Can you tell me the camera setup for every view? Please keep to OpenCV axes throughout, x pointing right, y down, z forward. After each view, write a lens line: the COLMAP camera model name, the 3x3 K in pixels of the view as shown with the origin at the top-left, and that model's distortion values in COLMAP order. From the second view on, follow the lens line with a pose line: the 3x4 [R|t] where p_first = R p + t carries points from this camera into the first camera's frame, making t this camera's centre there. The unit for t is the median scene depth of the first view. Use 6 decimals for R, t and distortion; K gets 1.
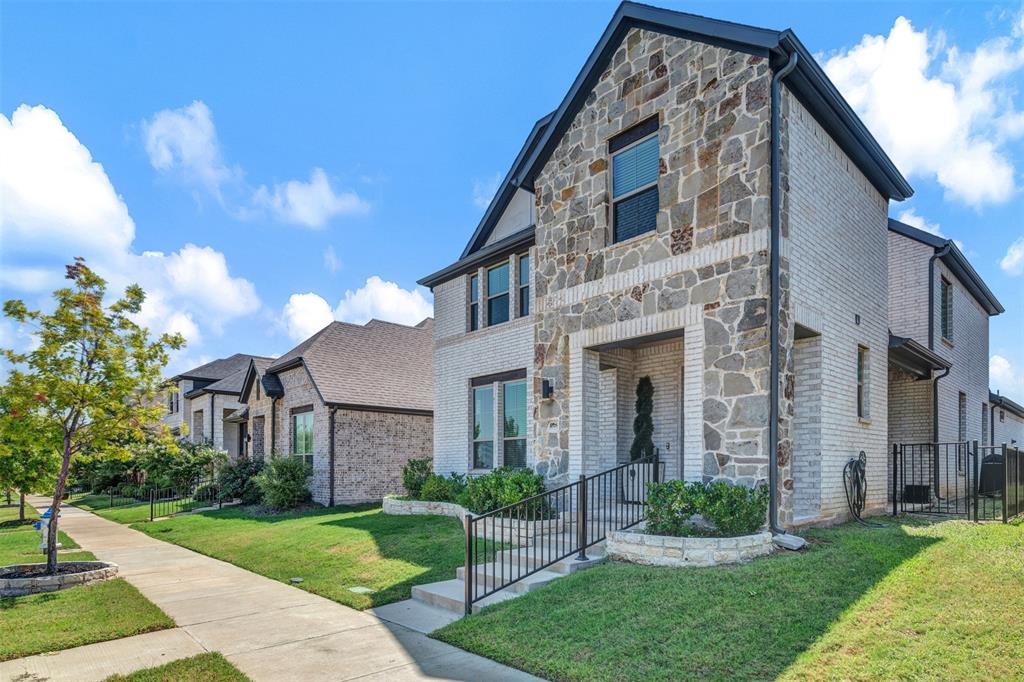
lens RADIAL K [[522.5, 0, 555.7], [0, 522.5, 392.2], [0, 0, 1]] dist [-0.001392, 0.000262]
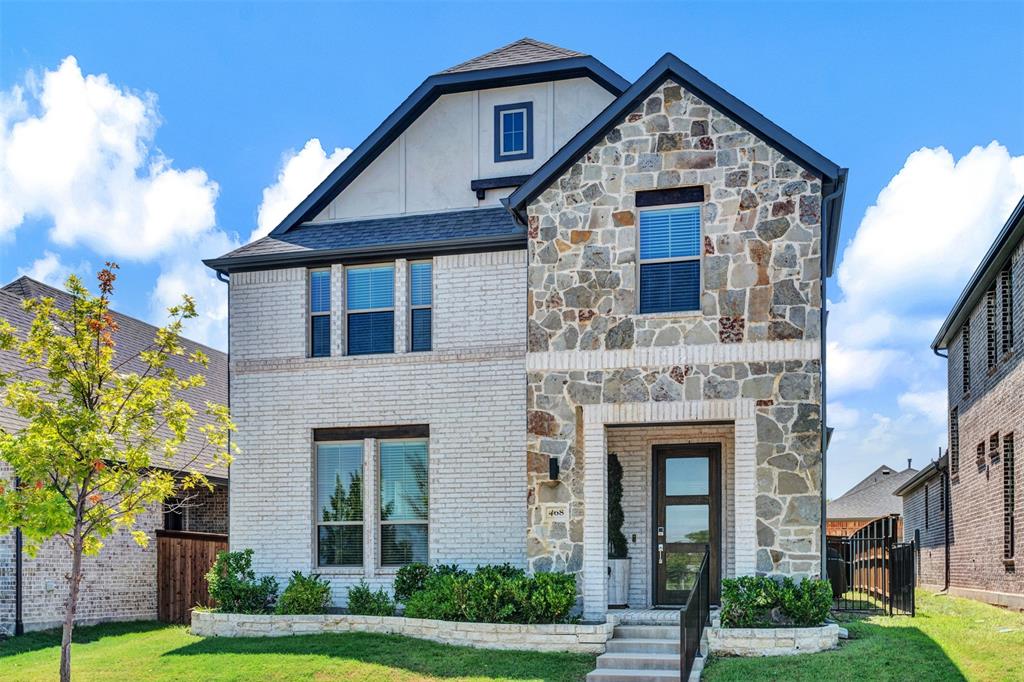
lens RADIAL K [[1020.4, 0, 512.0], [0, 1020.4, 341.0], [0, 0, 1]] dist [-0.002228, -0.005591]
pose [[0.854179, 0.107791, 0.508684, -1.049037], [-0.072053, 0.993377, -0.089507, -0.065580], [-0.514963, 0.039803, 0.856288, -0.414430]]
